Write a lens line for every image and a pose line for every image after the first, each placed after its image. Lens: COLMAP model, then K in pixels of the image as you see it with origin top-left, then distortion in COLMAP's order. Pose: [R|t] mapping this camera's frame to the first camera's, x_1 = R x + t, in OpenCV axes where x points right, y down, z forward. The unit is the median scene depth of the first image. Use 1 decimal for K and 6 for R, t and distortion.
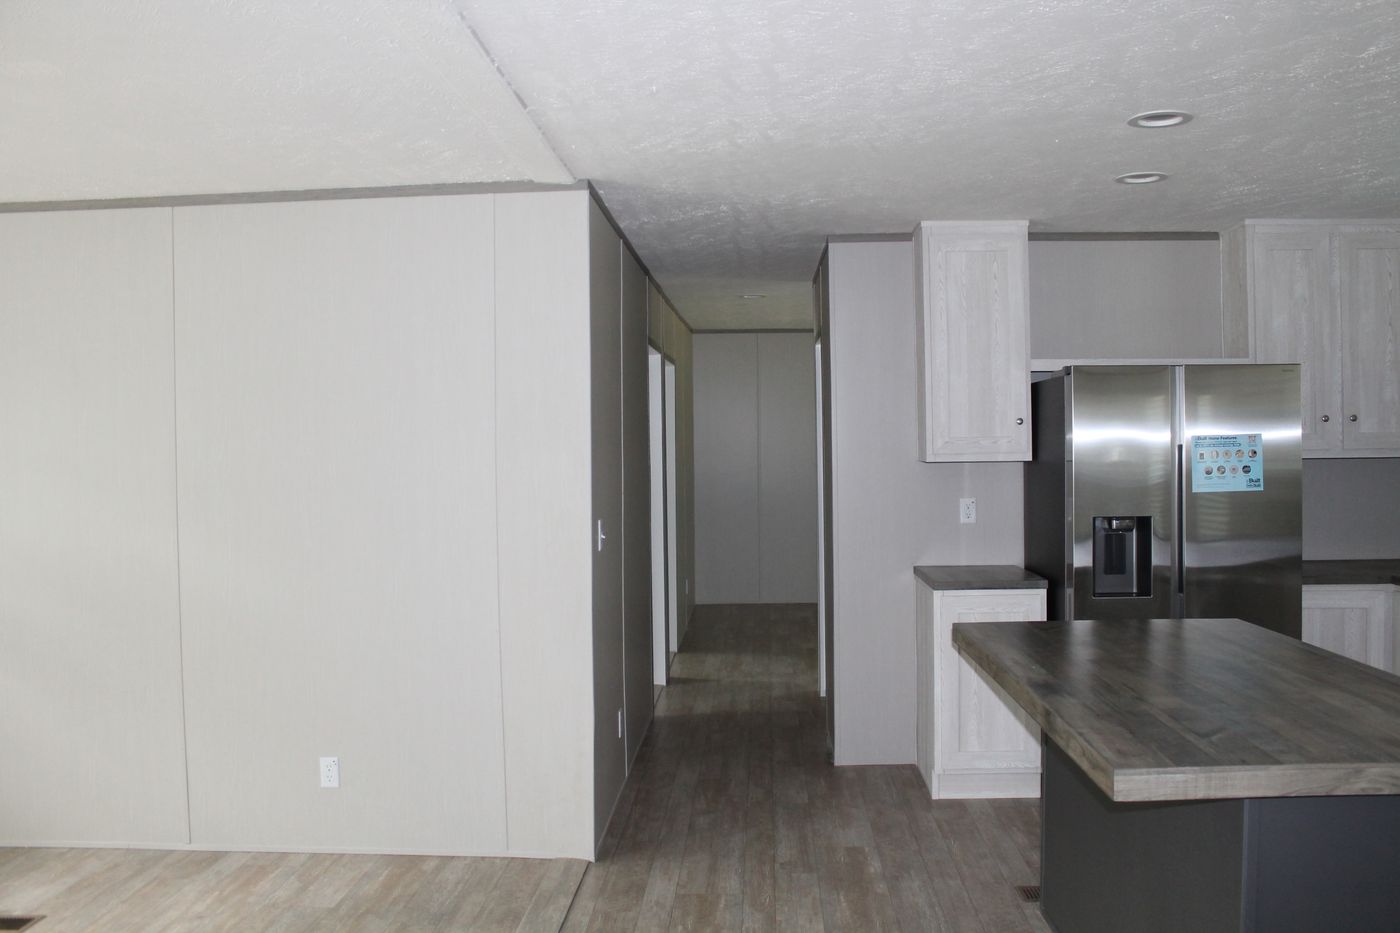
lens RADIAL K [[1194.3, 0, 696.7], [0, 1194.3, 455.9], [0, 0, 1]] dist [-0.151508, 0.134118]
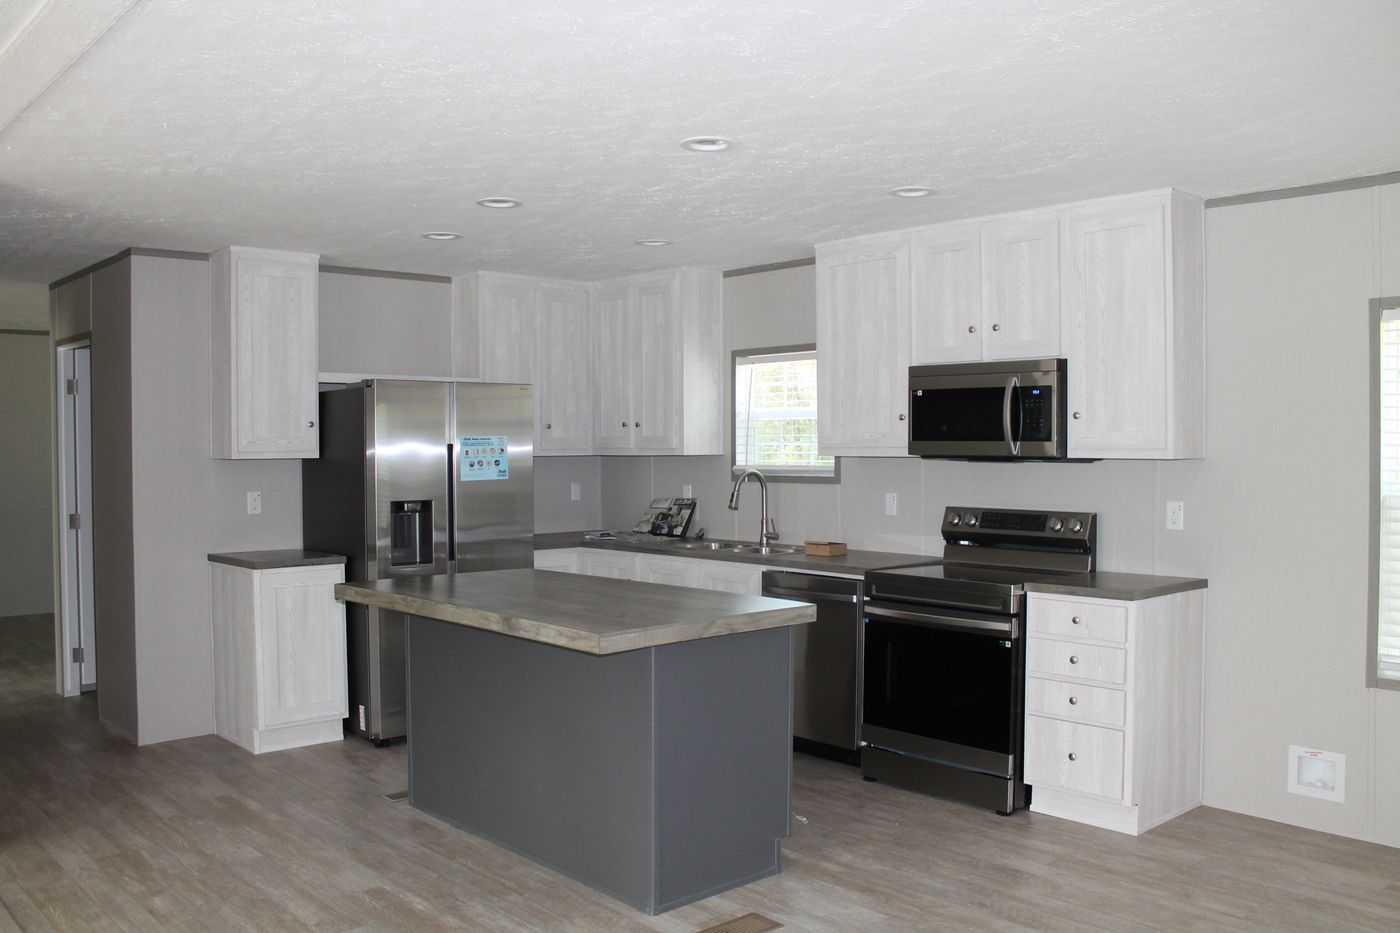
lens RADIAL K [[1194.3, 0, 704.8], [0, 1194.3, 470.5], [0, 0, 1]] dist [-0.151508, 0.134118]
pose [[0.703818, -0.006359, 0.710352, -0.297190], [0.006741, 0.999975, 0.002272, 0.017390], [-0.710348, 0.003190, 0.703843, -0.107751]]
